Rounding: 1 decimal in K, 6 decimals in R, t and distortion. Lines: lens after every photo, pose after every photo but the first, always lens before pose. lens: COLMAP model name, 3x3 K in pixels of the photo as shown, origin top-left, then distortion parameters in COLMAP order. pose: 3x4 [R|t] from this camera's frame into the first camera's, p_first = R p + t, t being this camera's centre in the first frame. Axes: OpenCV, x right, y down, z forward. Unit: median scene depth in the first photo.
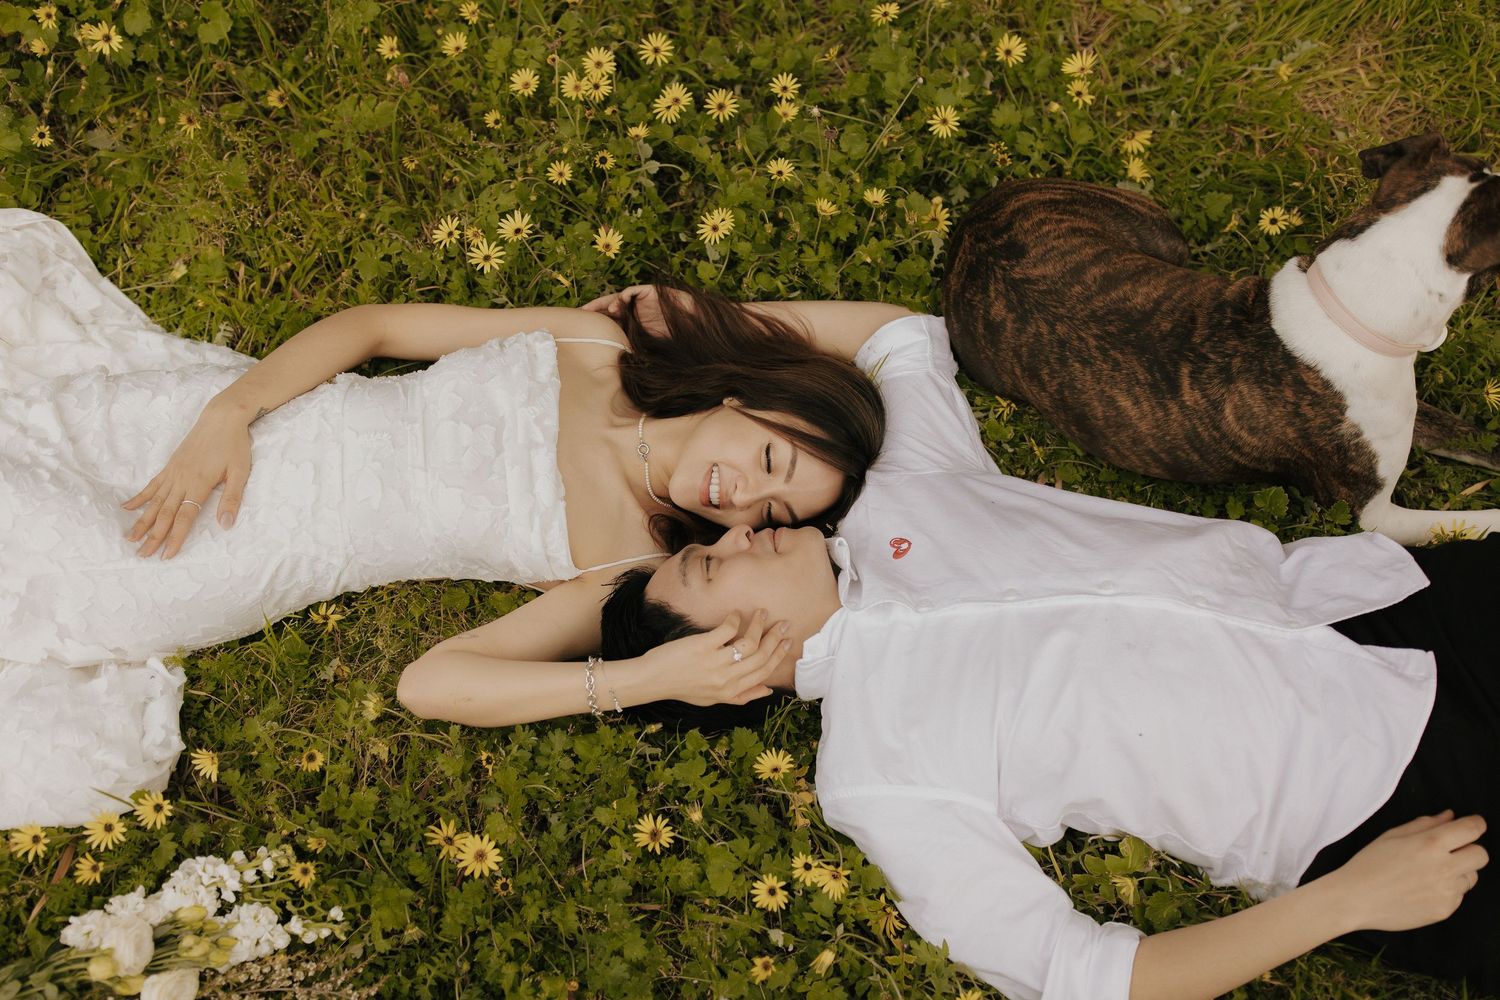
lens RADIAL K [[1489.9, 0, 750.0], [0, 1489.9, 500.0], [0, 0, 1]] dist [-0.000561, -0.004070]
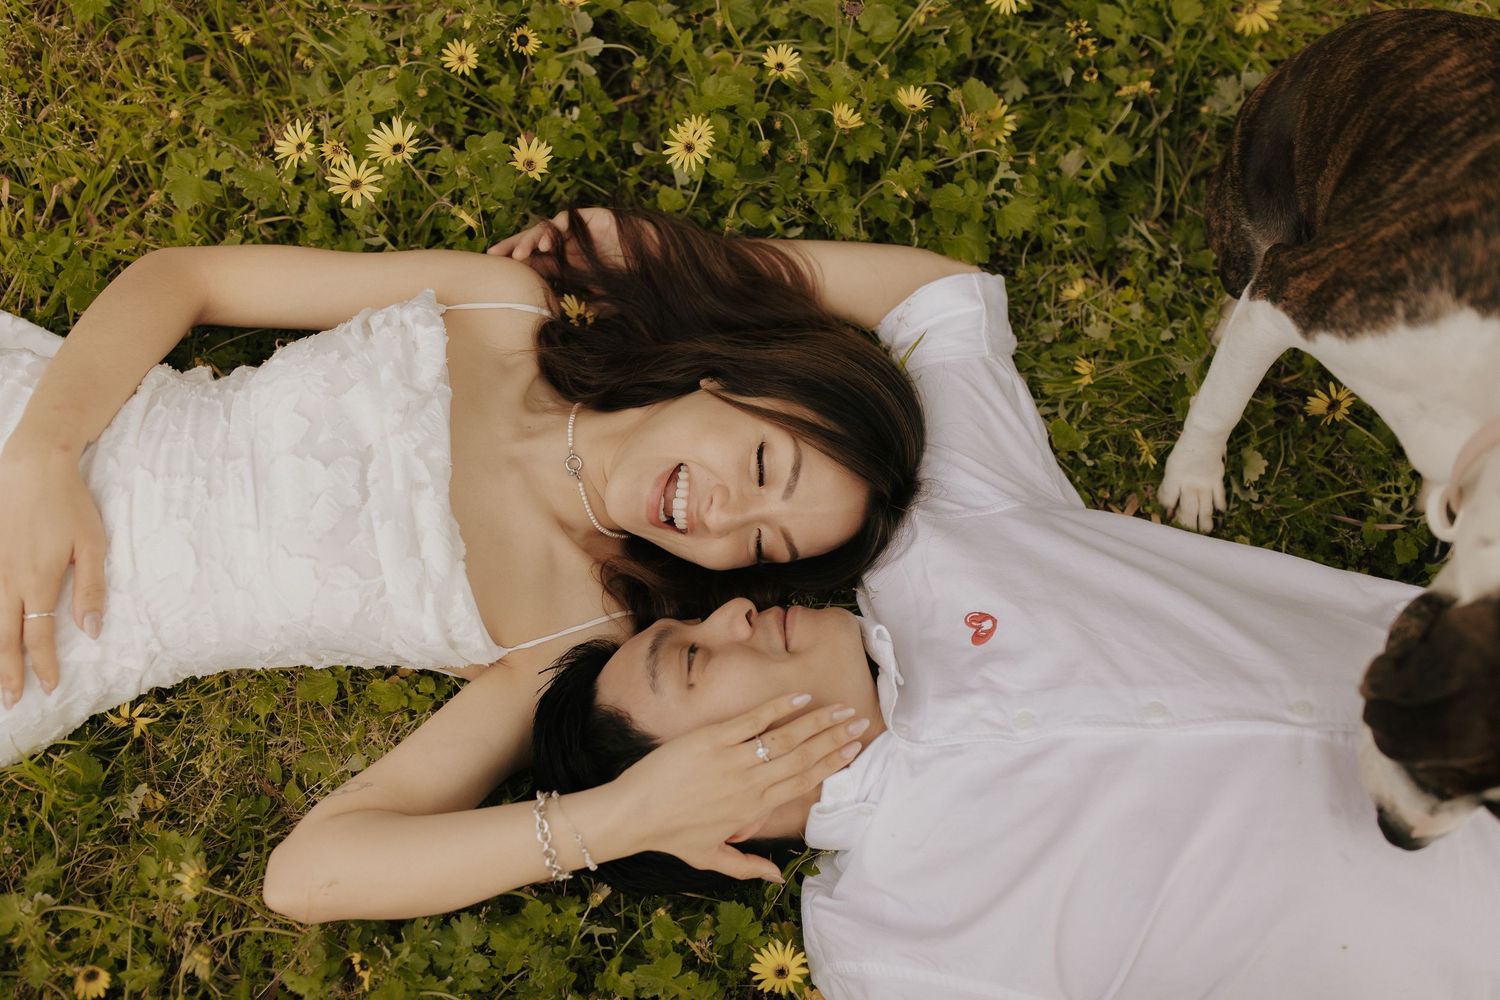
lens RADIAL K [[1414.5, 0, 750.0], [0, 1414.5, 500.0], [0, 0, 1]] dist [-0.007778, 0.018252]
pose [[0.998498, 0.001513, 0.054764, -0.028241], [-0.008564, 0.991639, 0.128755, -0.099400], [-0.054111, -0.129030, 0.990163, 0.310286]]
